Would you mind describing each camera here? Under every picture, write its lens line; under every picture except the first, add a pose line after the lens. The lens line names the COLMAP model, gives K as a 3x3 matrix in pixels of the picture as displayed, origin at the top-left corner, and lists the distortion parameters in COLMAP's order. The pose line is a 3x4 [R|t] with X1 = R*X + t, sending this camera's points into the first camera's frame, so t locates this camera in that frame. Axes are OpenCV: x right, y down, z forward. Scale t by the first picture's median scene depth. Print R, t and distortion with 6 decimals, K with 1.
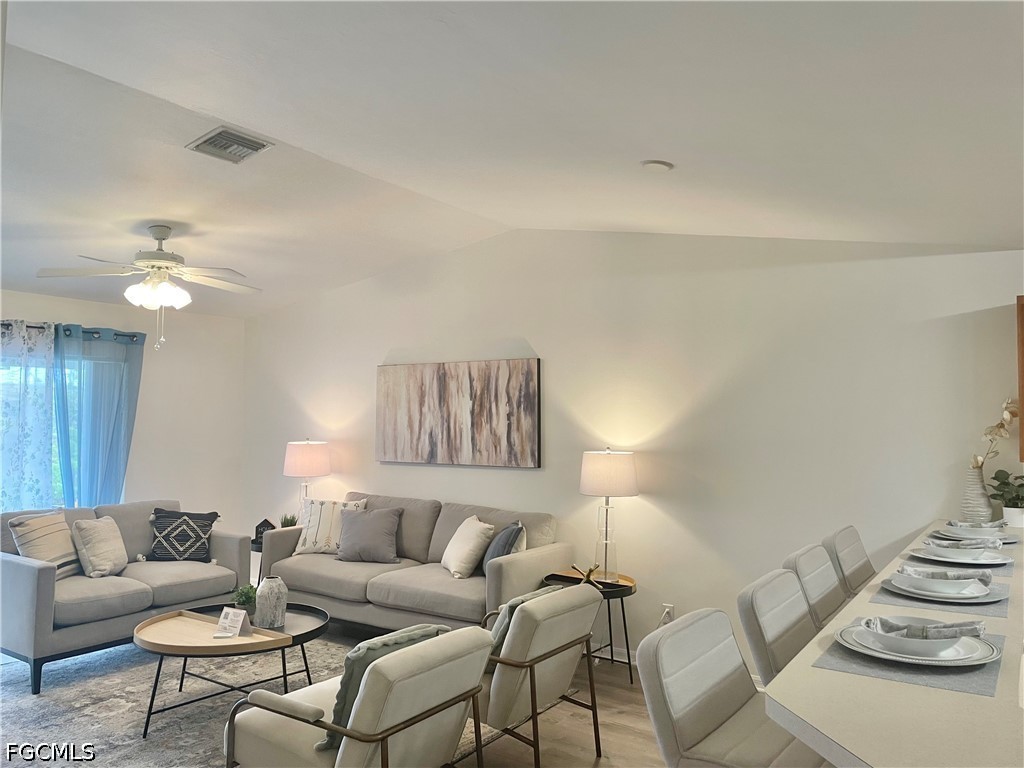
lens RADIAL K [[771.9, 0, 515.6], [0, 771.9, 371.9], [0, 0, 1]] dist [0.092119, -0.122026]
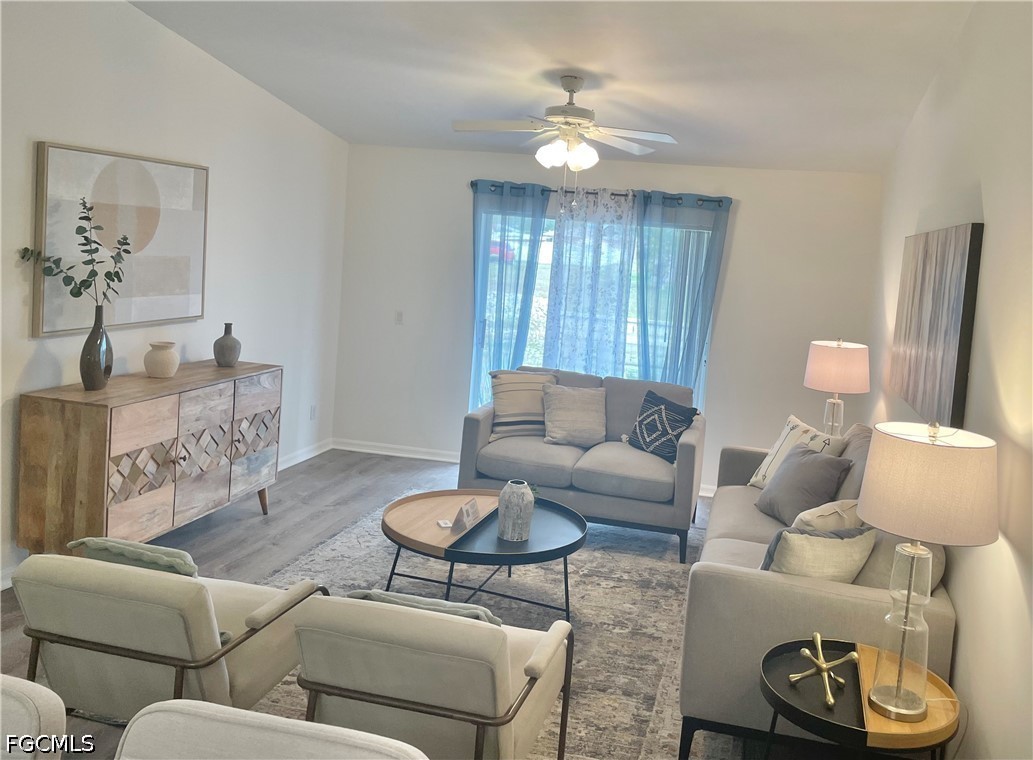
lens RADIAL K [[864.8, 0, 592.5], [0, 864.8, 302.7], [0, 0, 1]] dist [0.019365, -0.012117]
pose [[0.384561, 0.082884, -0.919371, 0.462655], [-0.025147, 0.996532, 0.079322, -0.006006], [0.922757, -0.007385, 0.385311, 0.590564]]
